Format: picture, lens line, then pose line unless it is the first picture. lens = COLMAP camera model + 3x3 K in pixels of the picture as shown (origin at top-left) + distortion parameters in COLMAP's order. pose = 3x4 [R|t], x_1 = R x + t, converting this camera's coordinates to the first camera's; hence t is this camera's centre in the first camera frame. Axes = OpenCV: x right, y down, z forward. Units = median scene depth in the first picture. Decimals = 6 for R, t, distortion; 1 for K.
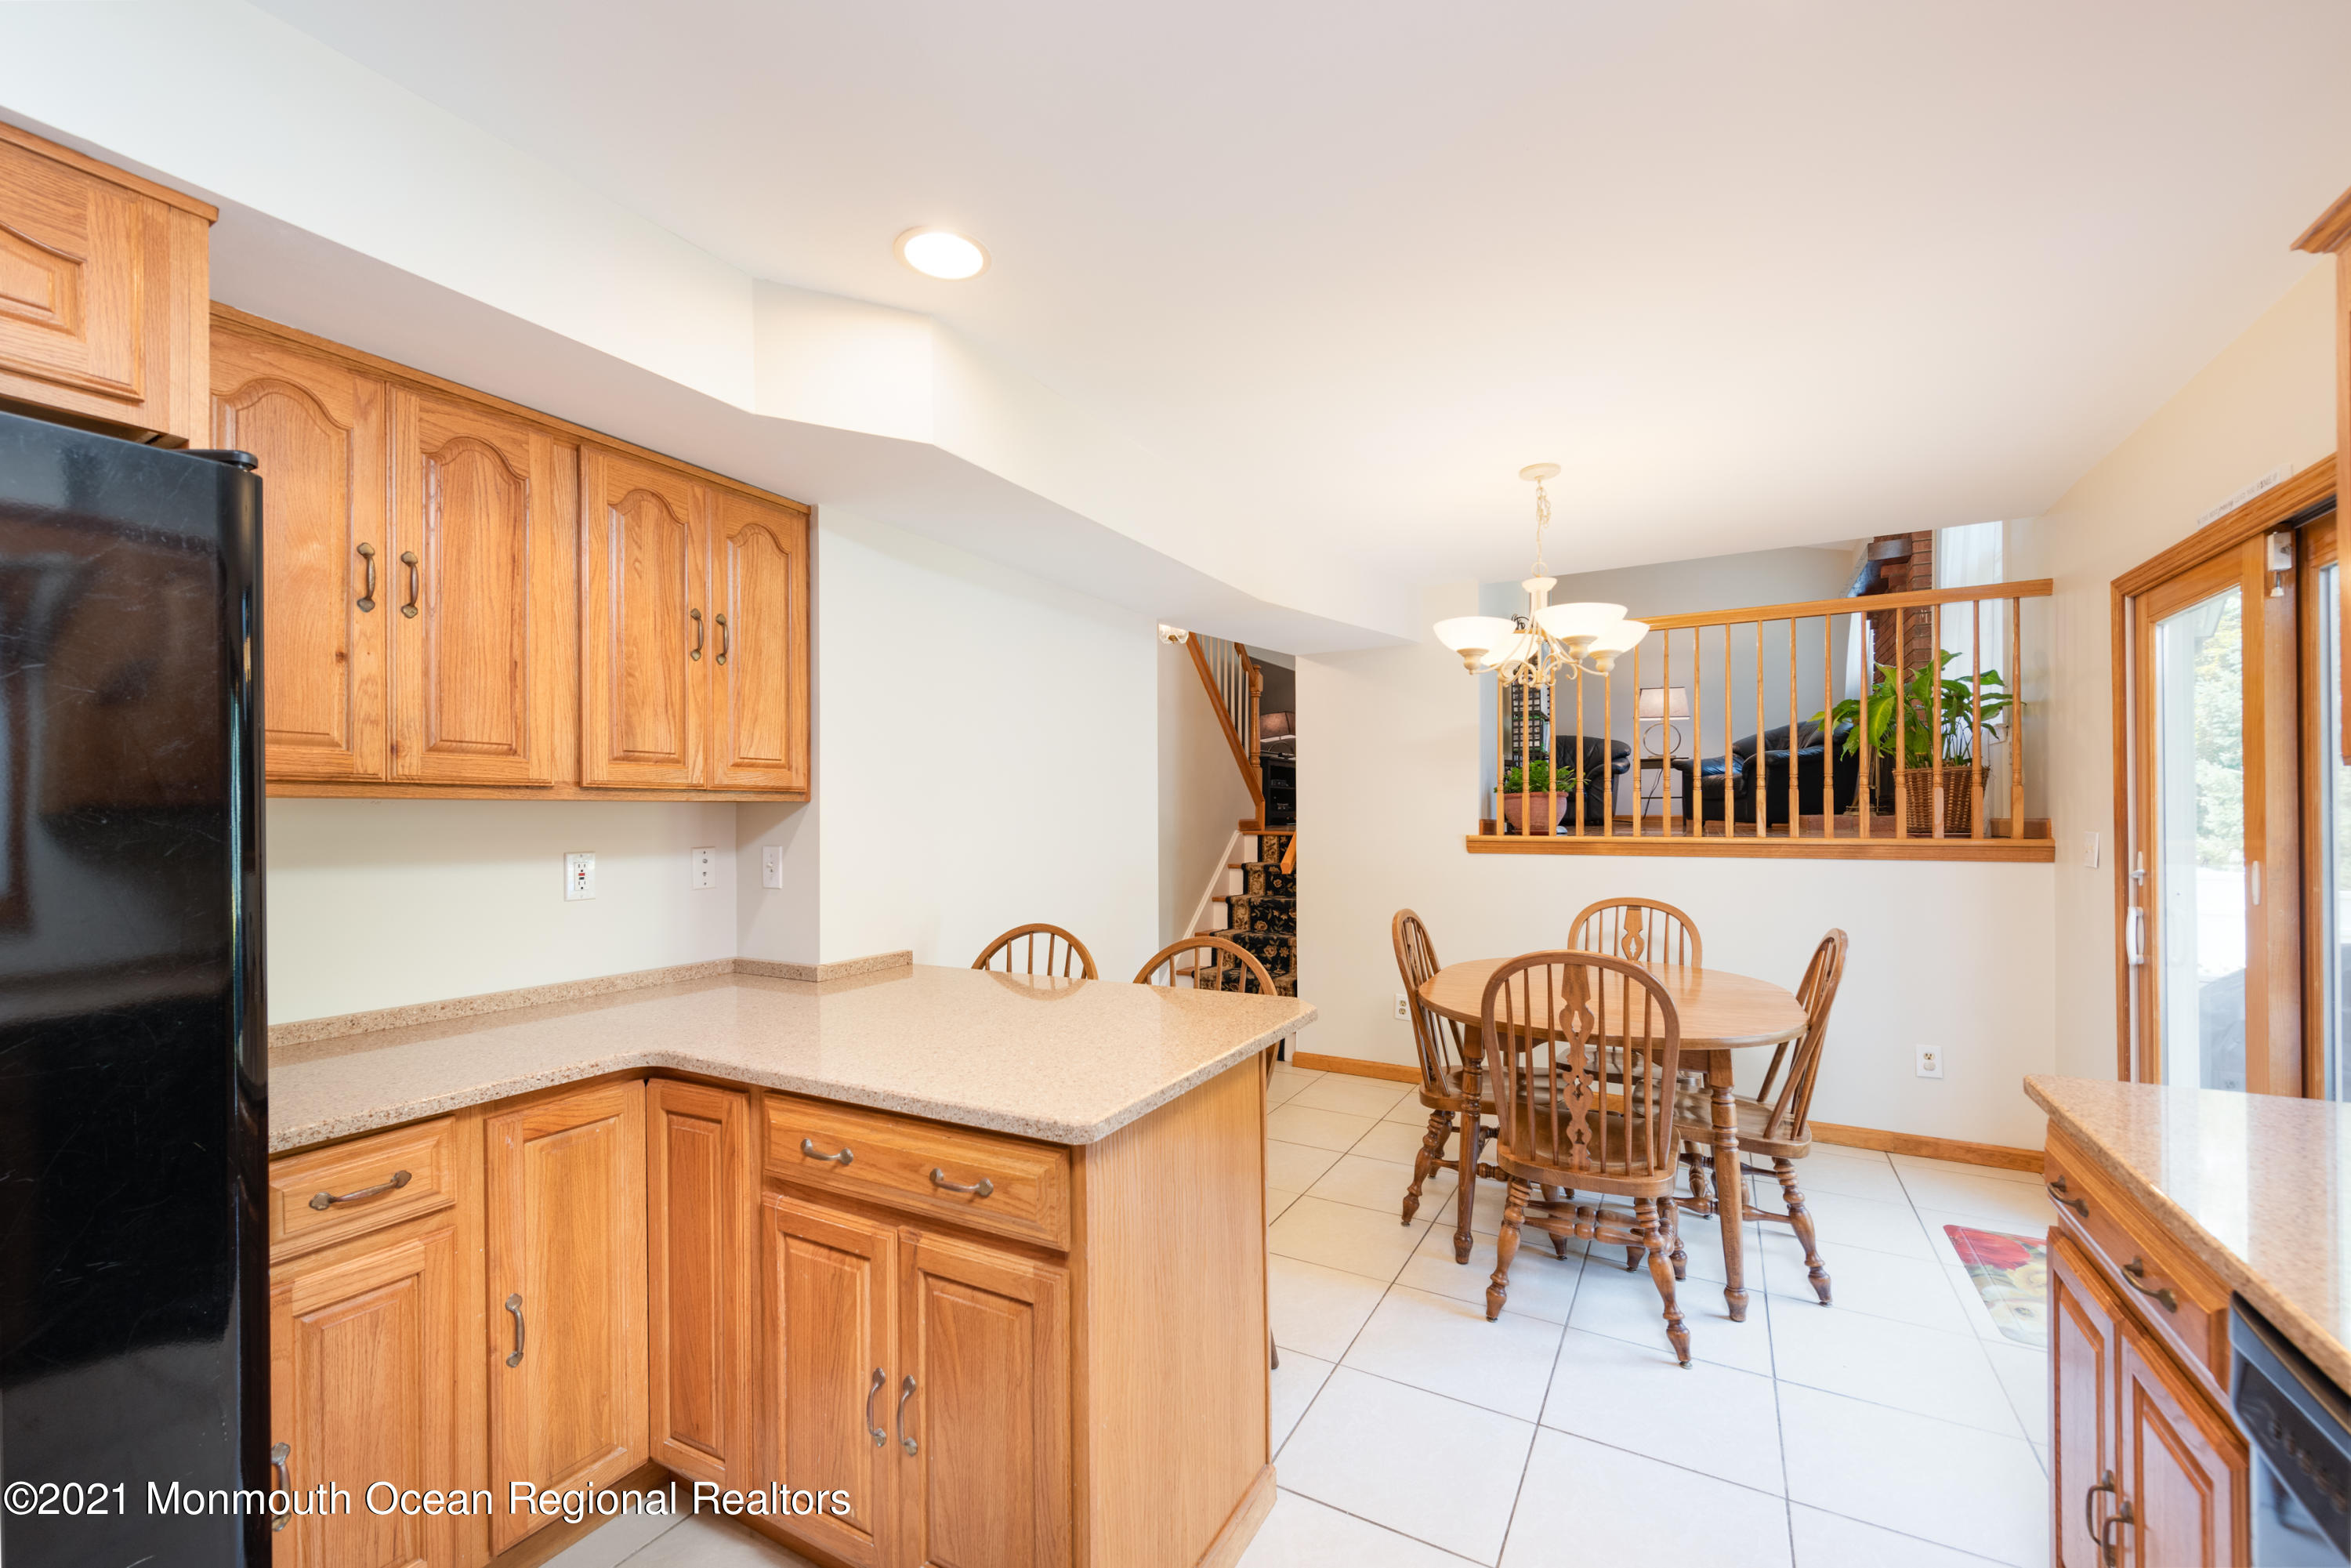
lens RADIAL K [[941.4, 0, 1168.2], [0, 941.4, 822.2], [0, 0, 1]] dist [0.000249, -0.000091]
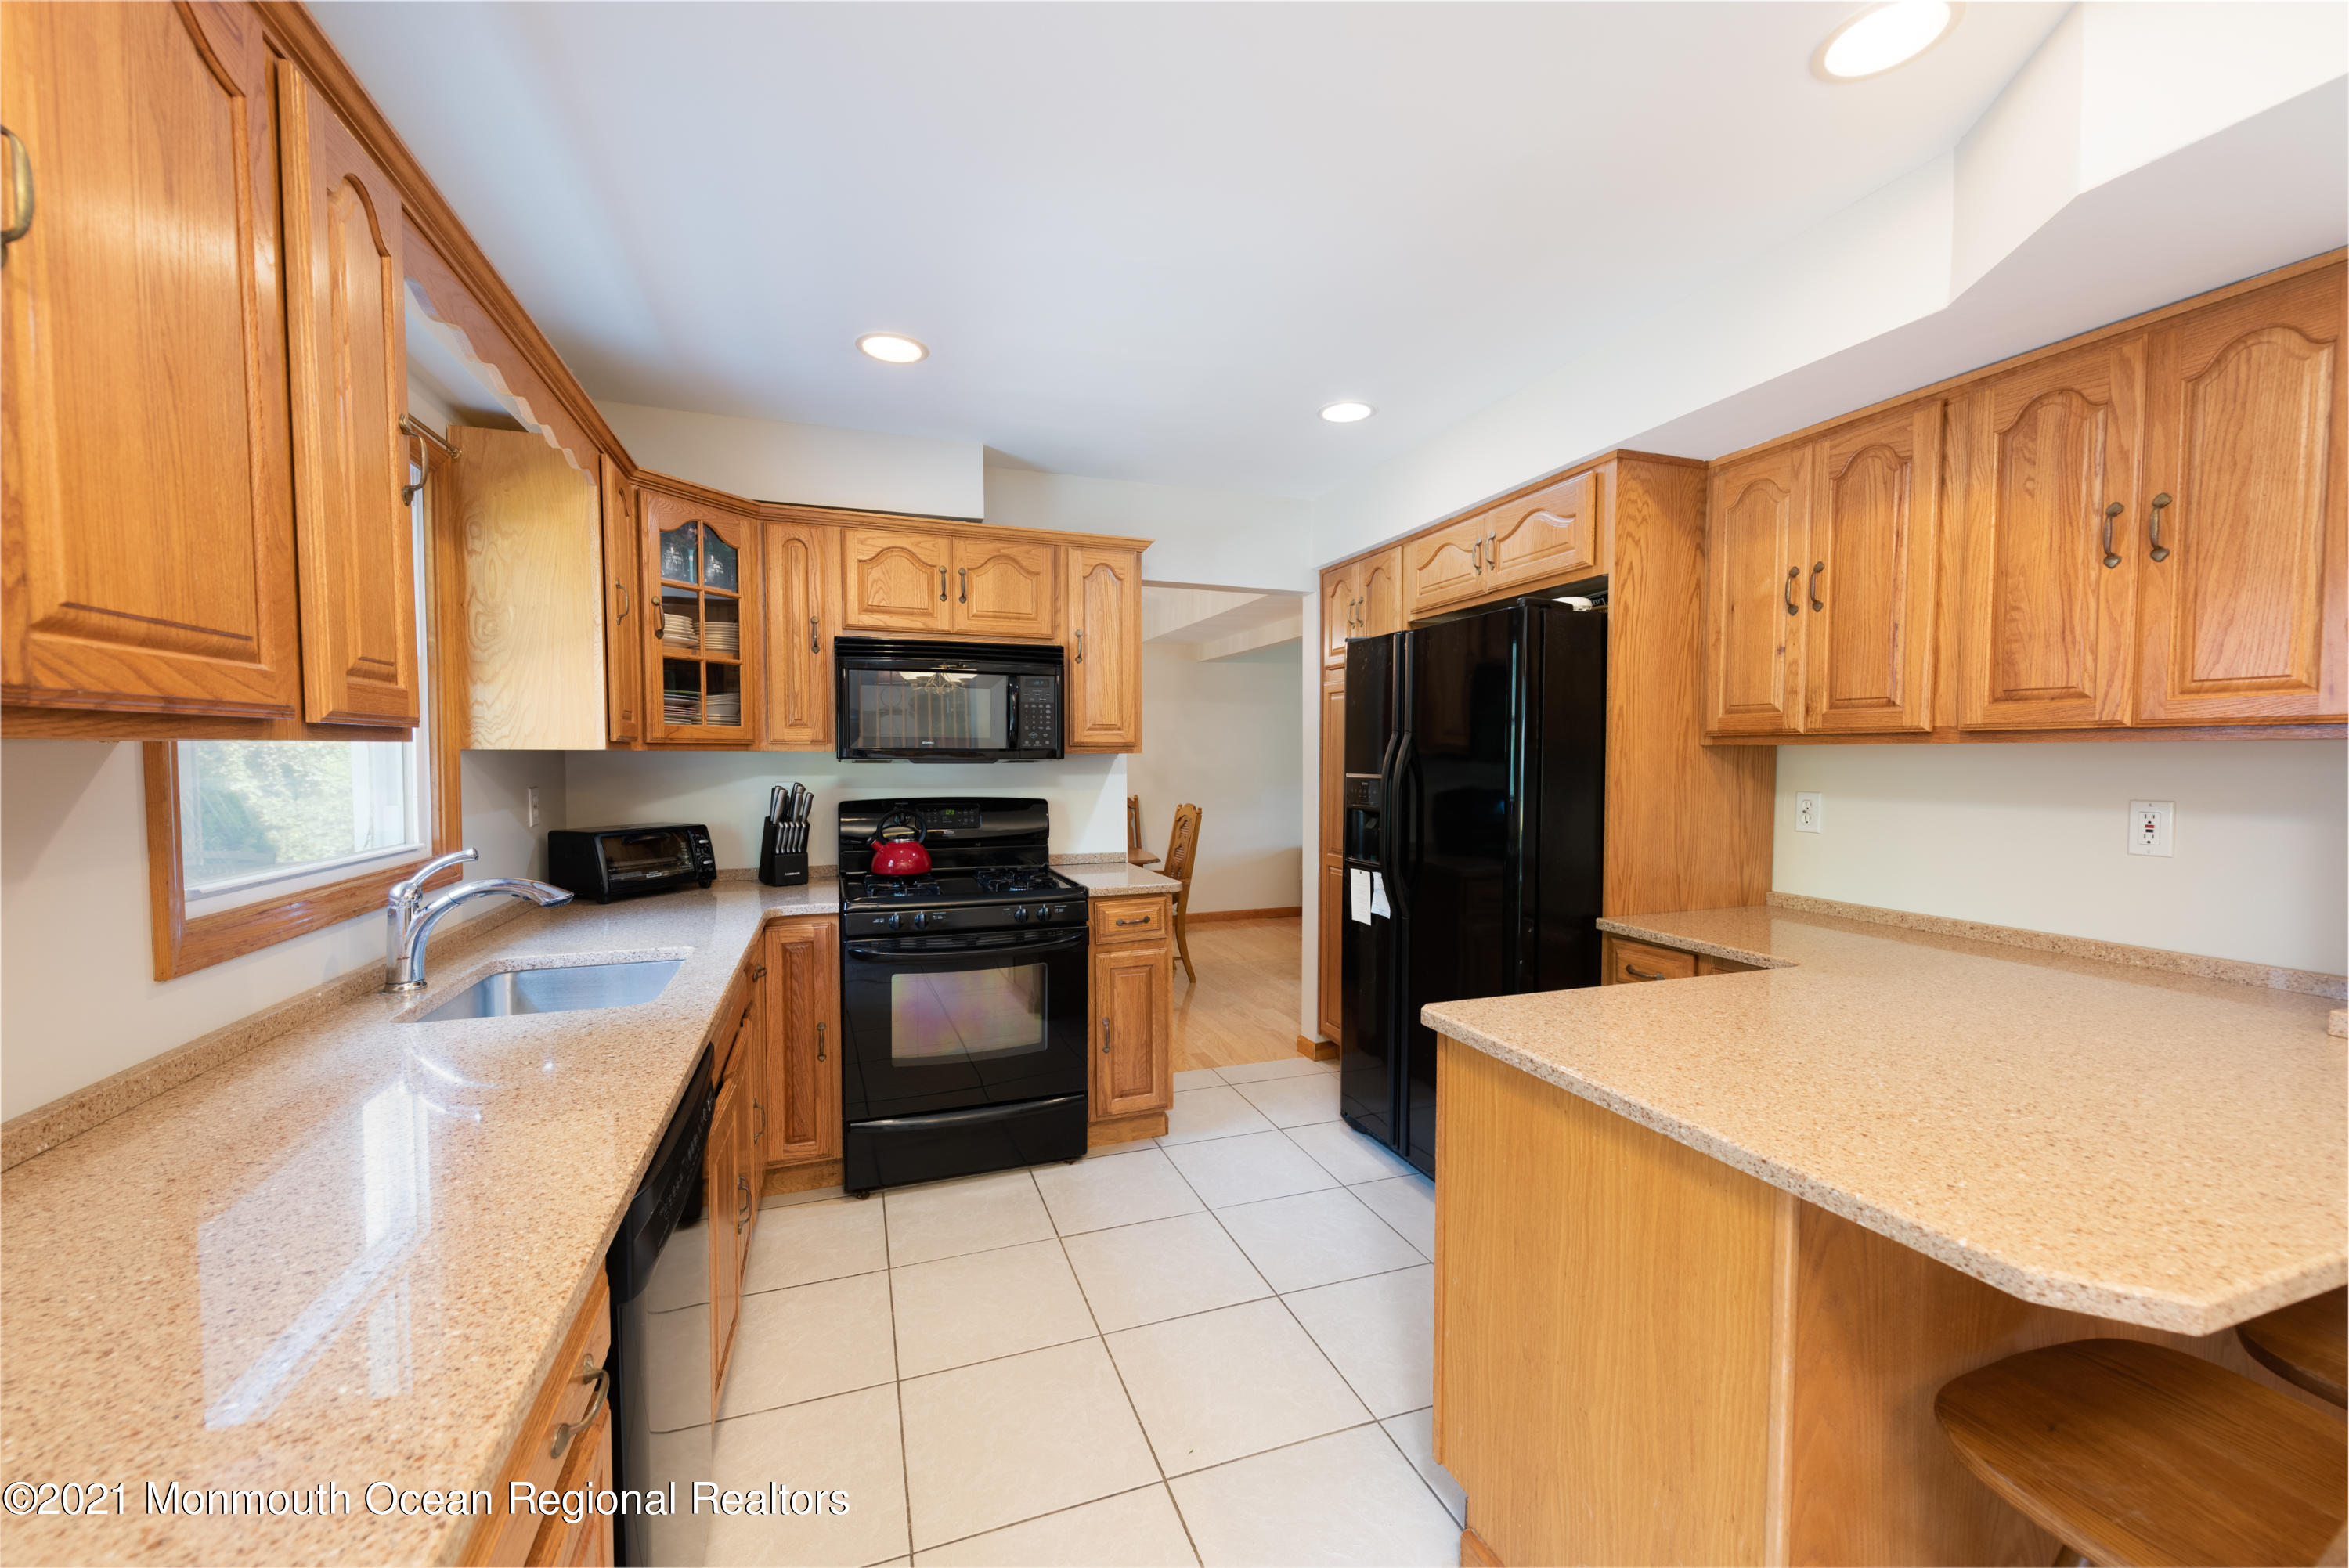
lens RADIAL K [[917.0, 0, 1174.5], [0, 917.0, 784.0], [0, 0, 1]] dist [0.007601, -0.000154]
pose [[-0.651088, 0.031562, -0.758346, 0.679645], [-0.000046, 0.999133, 0.041623, -0.020923], [0.759002, 0.027135, -0.650523, 0.987510]]
